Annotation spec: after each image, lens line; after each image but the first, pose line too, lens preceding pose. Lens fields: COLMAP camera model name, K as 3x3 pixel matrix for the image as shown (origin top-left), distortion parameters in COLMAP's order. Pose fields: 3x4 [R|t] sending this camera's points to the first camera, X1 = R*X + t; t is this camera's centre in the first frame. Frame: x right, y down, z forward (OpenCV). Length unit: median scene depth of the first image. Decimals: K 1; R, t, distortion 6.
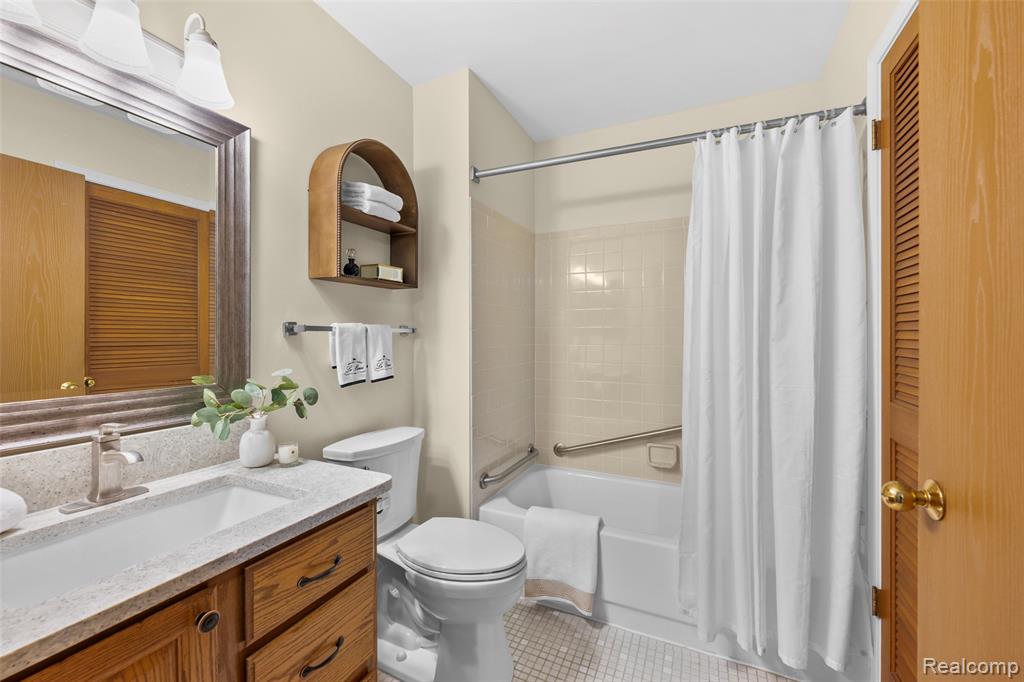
lens RADIAL K [[407.4, 0, 510.6], [0, 407.4, 336.8], [0, 0, 1]] dist [-0.000246, 0.000209]
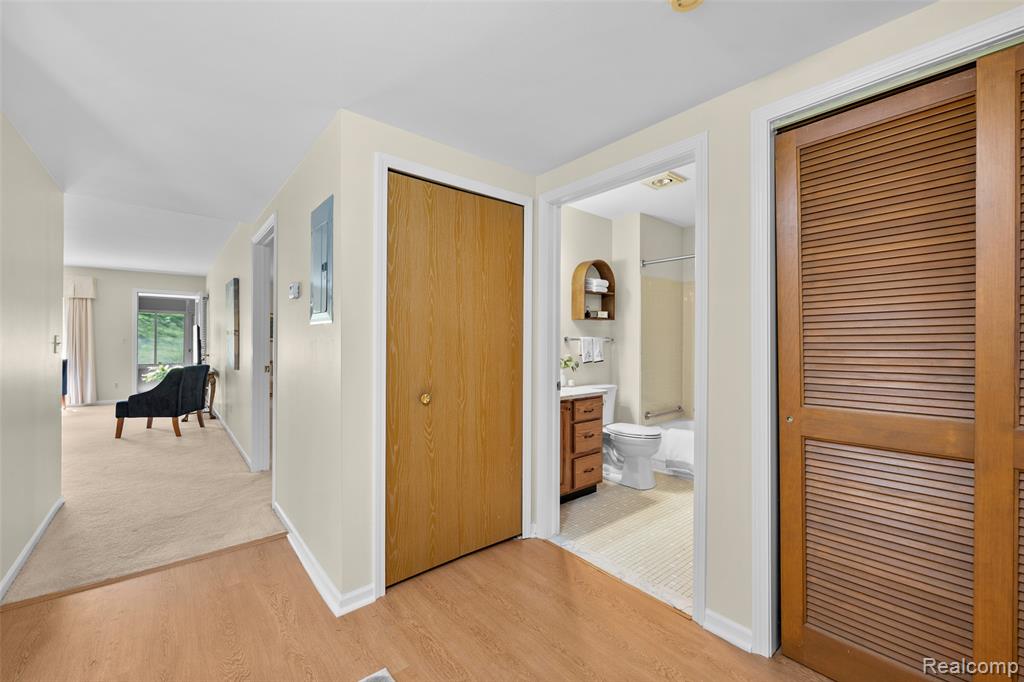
lens RADIAL K [[422.3, 0, 512.0], [0, 422.3, 341.0], [0, 0, 1]] dist [-0.000188, -0.000076]
pose [[0.906580, 0.006299, -0.421986, 0.238034], [-0.006309, 0.999979, 0.001374, -0.009544], [0.421986, 0.001417, 0.906601, -1.336748]]
